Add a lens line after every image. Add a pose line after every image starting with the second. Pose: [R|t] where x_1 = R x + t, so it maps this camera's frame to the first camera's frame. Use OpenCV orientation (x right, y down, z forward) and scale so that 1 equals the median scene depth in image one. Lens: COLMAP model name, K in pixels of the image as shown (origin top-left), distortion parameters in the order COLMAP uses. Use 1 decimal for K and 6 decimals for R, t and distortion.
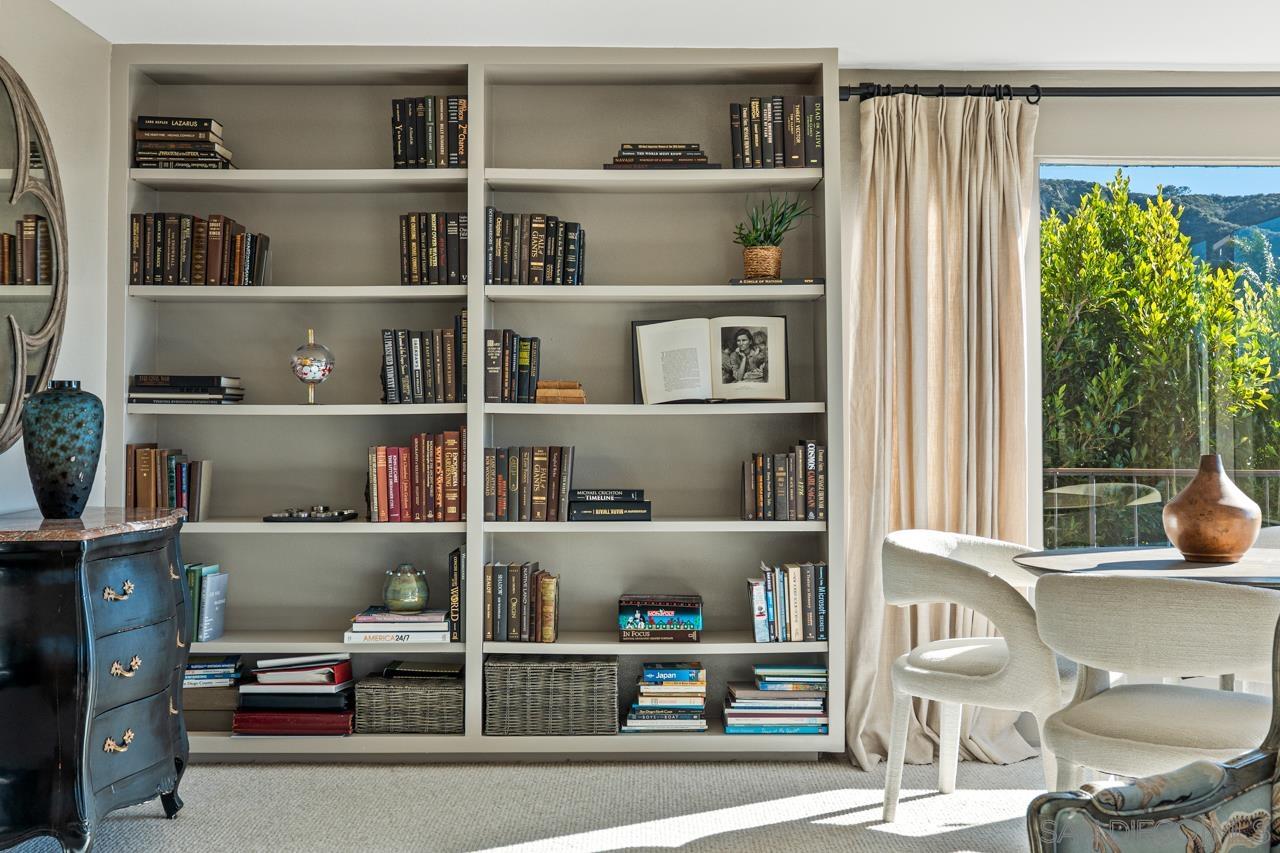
lens RADIAL K [[1531.2, 0, 640.0], [0, 1531.2, 426.5], [0, 0, 1]] dist [0.011298, 0.001082]
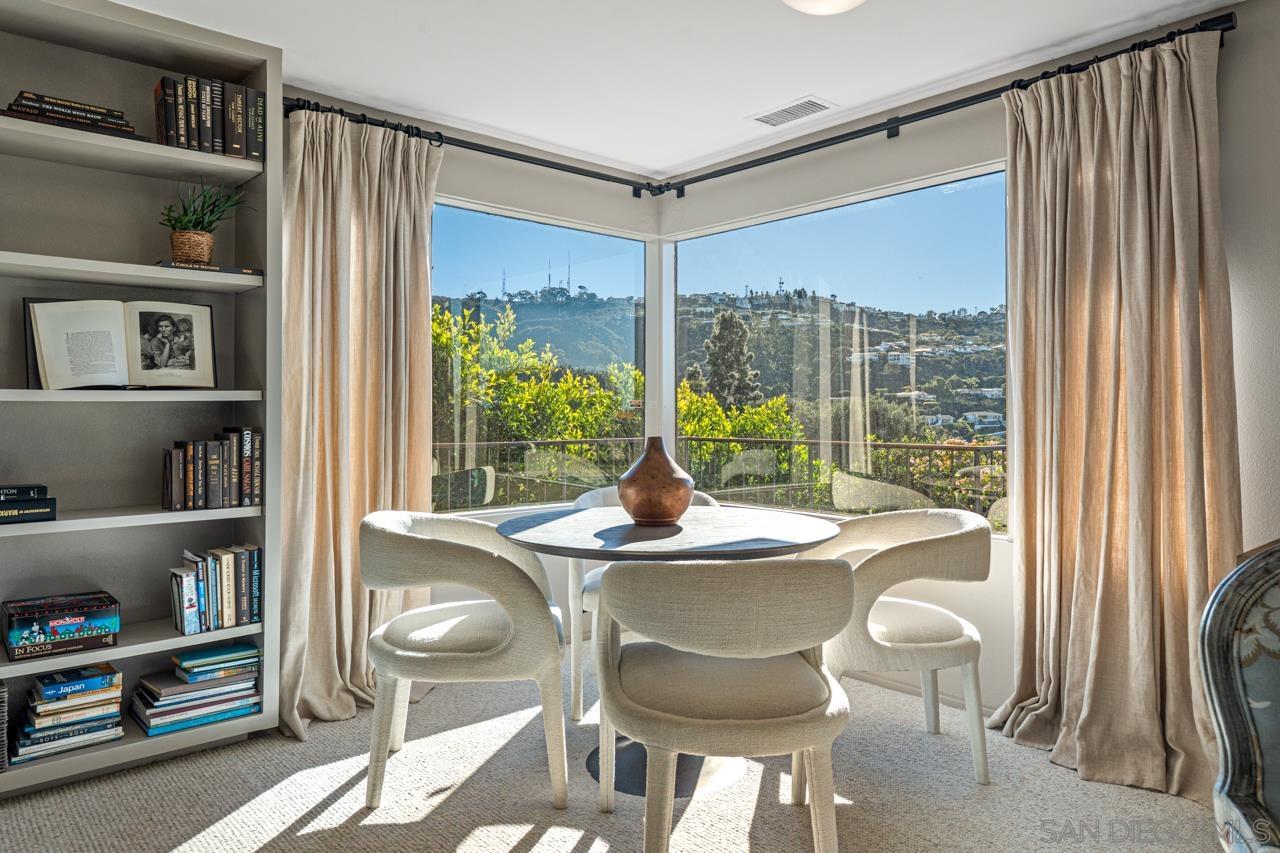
lens RADIAL K [[840.9, 0, 641.2], [0, 840.9, 403.2], [0, 0, 1]] dist [-0.002472, 0.000241]
pose [[0.743861, 0.007171, 0.668296, -0.066604], [0.001559, 0.999921, -0.012464, 0.000055], [-0.668333, 0.010313, 0.743791, 0.404927]]
